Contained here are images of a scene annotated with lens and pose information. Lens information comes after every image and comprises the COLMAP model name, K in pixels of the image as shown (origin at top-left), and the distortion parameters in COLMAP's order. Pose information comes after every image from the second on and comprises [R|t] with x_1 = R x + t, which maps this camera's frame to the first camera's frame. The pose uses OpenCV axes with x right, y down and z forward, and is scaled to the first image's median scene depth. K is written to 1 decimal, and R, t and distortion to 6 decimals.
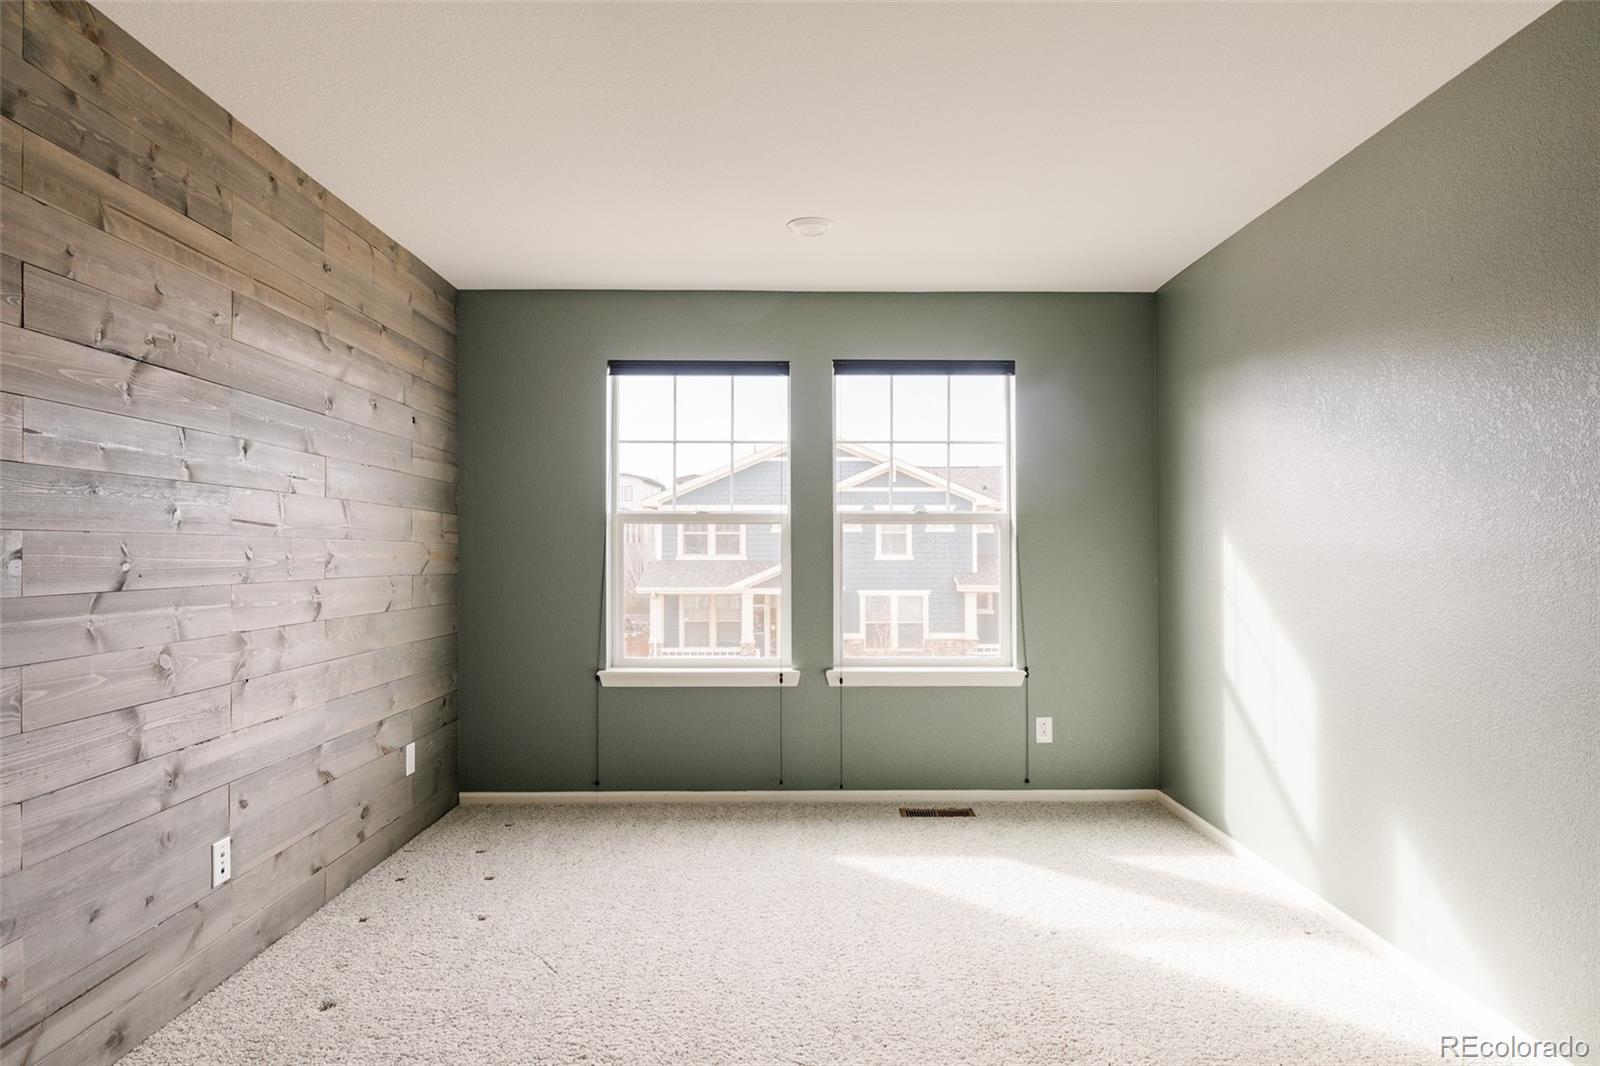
lens RADIAL K [[901.6, 0, 799.8], [0, 901.6, 534.6], [0, 0, 1]] dist [0.003822, 0.001867]
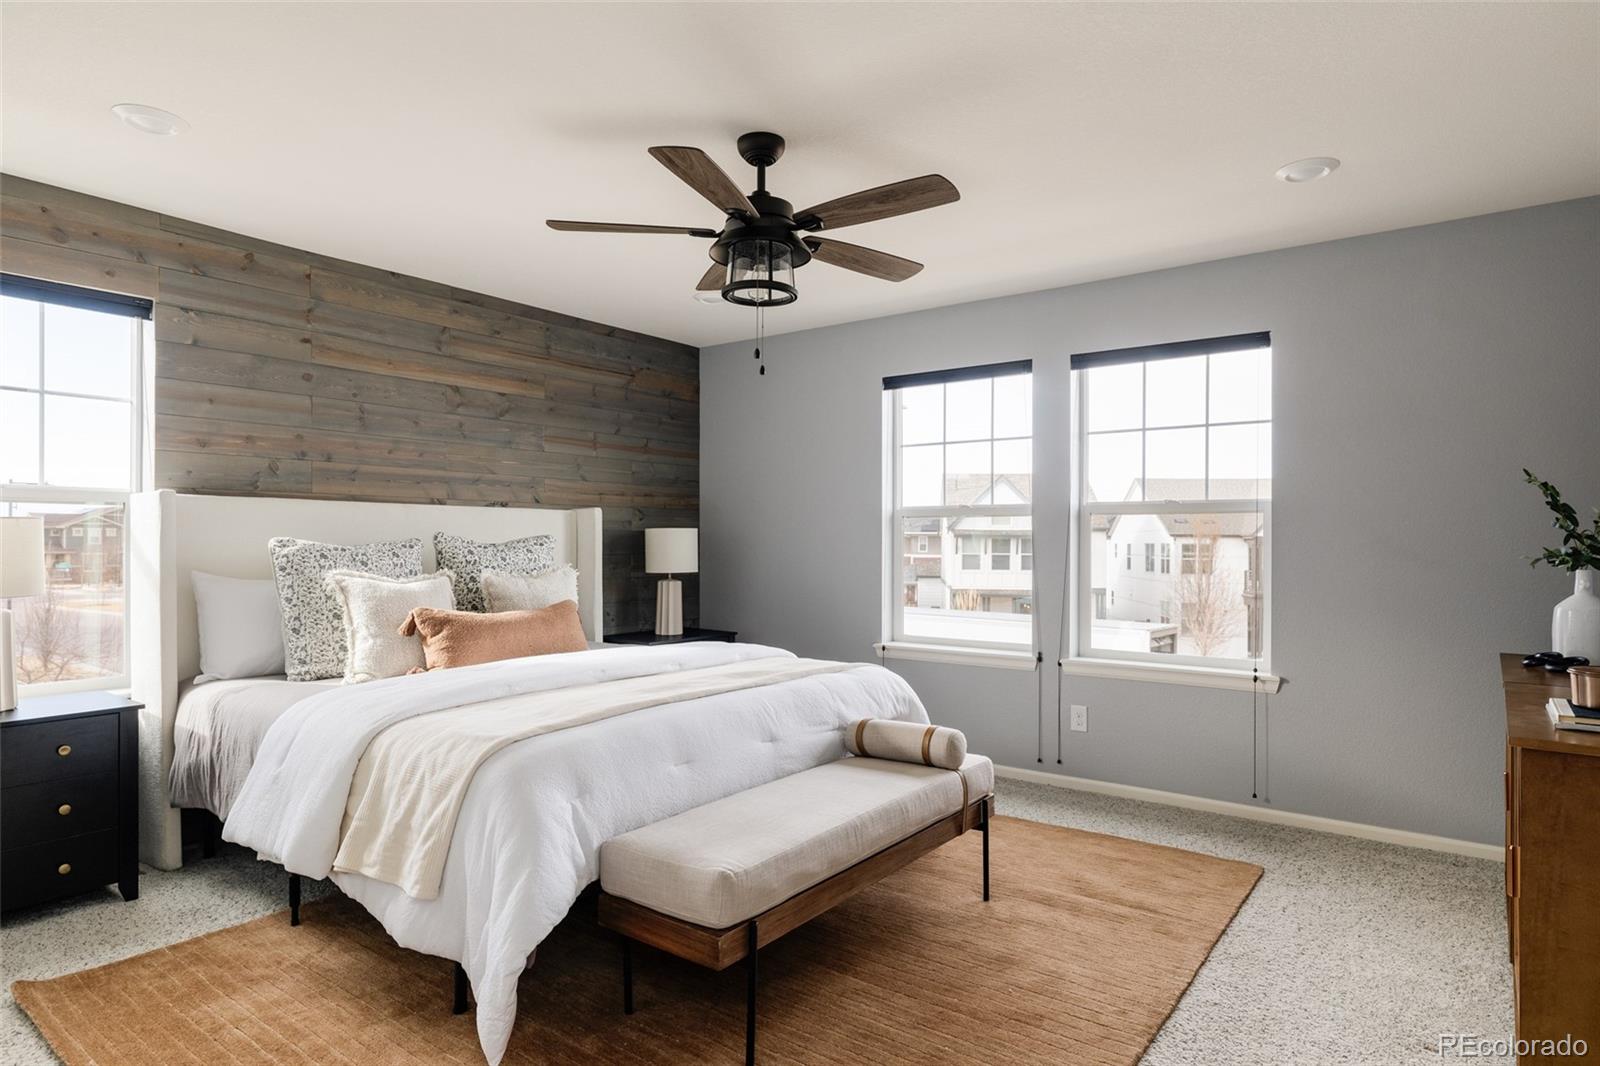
lens RADIAL K [[901.6, 0, 794.4], [0, 901.6, 539.6], [0, 0, 1]] dist [0.003822, 0.001867]
pose [[0.789075, 0.006030, -0.614267, 0.579465], [0.003464, 0.999892, 0.014266, 0.000036], [0.614287, -0.013385, 0.788969, 0.004353]]
